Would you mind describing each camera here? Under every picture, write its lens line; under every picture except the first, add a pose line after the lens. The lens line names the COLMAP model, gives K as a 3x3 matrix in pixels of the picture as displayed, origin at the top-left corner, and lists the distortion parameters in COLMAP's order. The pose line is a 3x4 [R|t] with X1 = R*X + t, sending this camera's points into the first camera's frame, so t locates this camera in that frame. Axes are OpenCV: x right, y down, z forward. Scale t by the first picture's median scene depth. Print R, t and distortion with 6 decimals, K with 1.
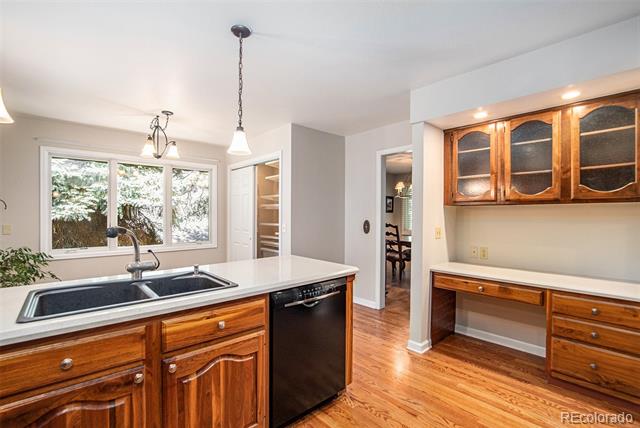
lens RADIAL K [[287.0, 0, 320.0], [0, 287.0, 214.0], [0, 0, 1]] dist [-0.038541, -0.000003]
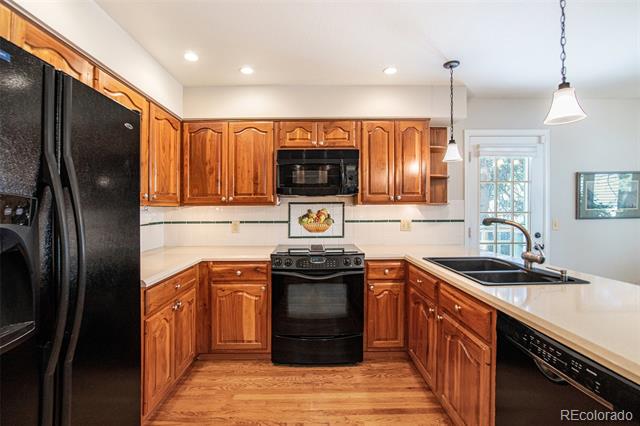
lens RADIAL K [[288.3, 0, 314.5], [0, 288.3, 209.2], [0, 0, 1]] dist [-0.025978, 0.000304]
pose [[-0.645184, 0.003013, -0.764021, 0.720795], [0.010281, 0.999936, -0.004739, 0.002669], [0.763958, -0.010913, -0.645174, 1.080995]]
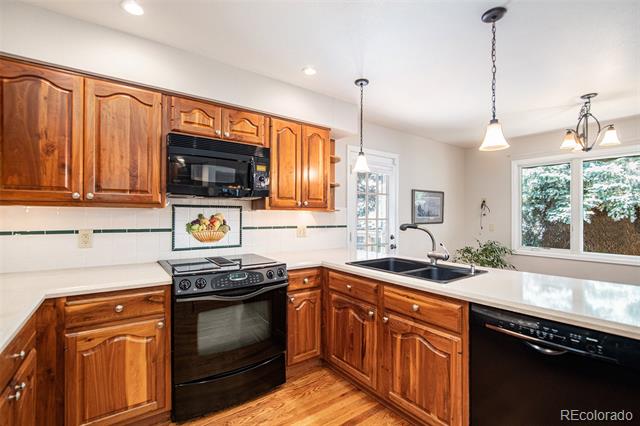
lens RADIAL K [[283.7, 0, 323.2], [0, 283.7, 216.0], [0, 0, 1]] dist [-0.026538, 0.000358]
pose [[-0.086234, 0.000623, -0.996275, 0.729103], [-0.002112, 0.999997, 0.000808, 0.002619], [0.996273, 0.002174, -0.086232, 0.594562]]
